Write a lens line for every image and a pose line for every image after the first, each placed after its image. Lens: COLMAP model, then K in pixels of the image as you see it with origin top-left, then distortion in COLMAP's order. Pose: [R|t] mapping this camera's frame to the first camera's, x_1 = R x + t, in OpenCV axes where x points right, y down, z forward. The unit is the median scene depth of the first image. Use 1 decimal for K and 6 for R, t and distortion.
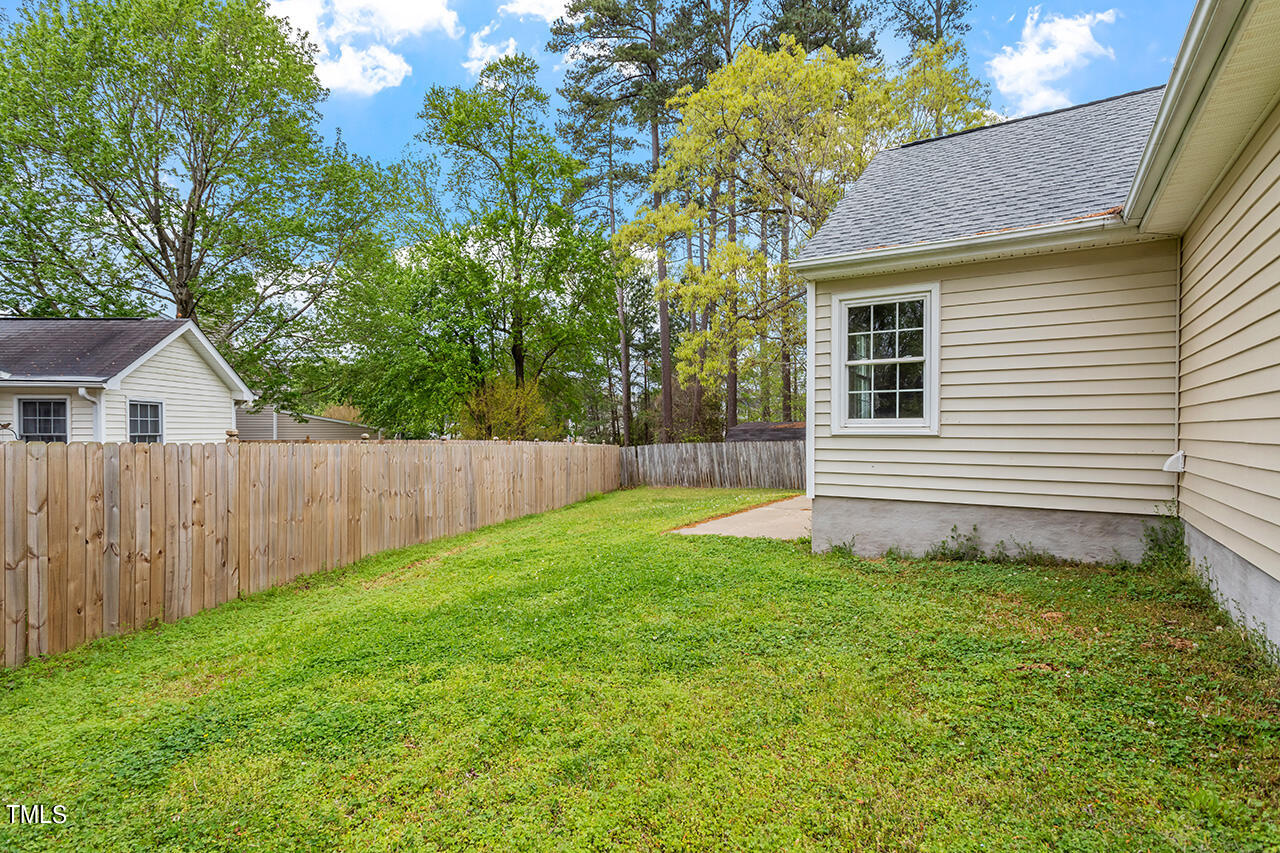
lens RADIAL K [[633.4, 0, 639.1], [0, 633.4, 428.0], [0, 0, 1]] dist [-0.000006, -0.000175]
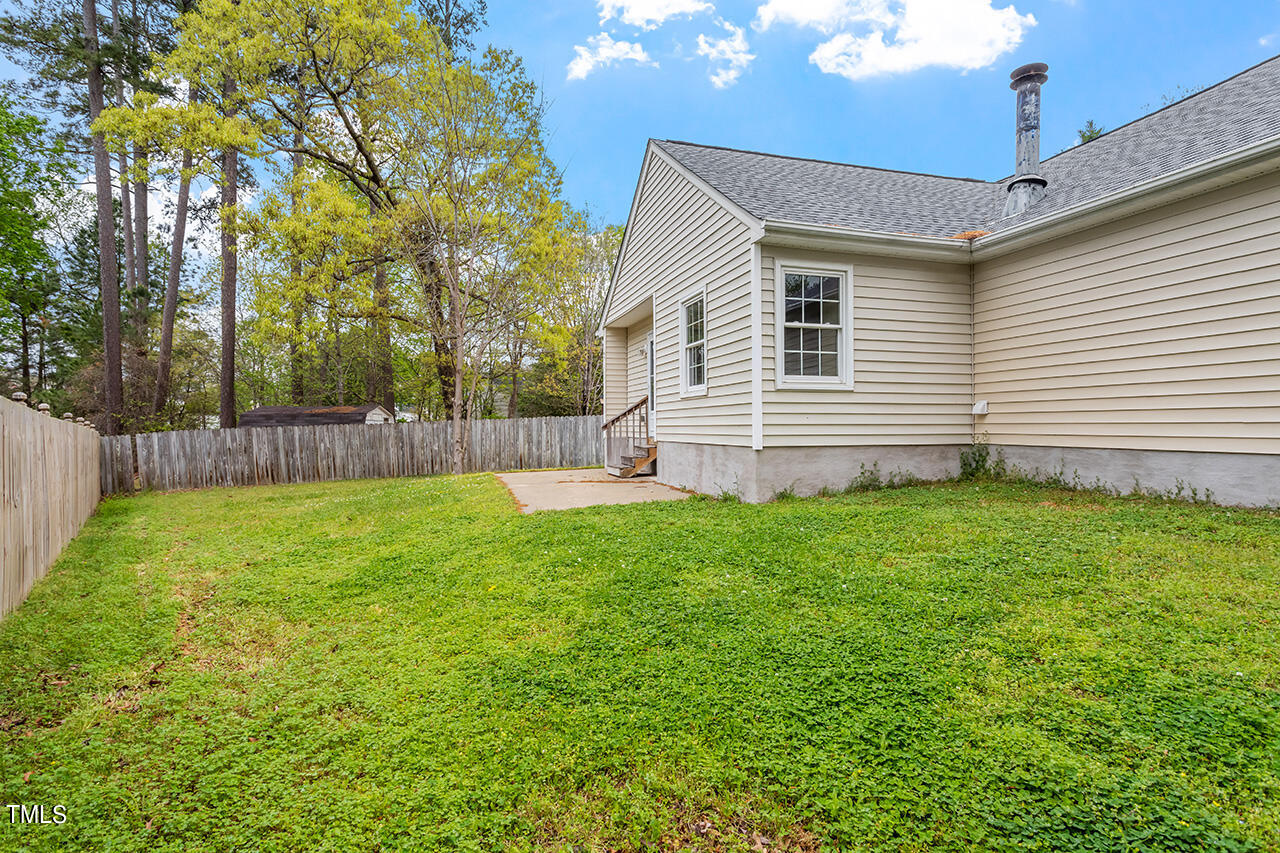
lens RADIAL K [[633.4, 0, 643.6], [0, 633.4, 423.8], [0, 0, 1]] dist [-0.000006, -0.000175]
pose [[0.647839, -0.002117, 0.761774, -0.681932], [0.002365, 0.999997, 0.000768, 0.069979], [-0.761774, 0.001304, 0.647842, 0.489204]]
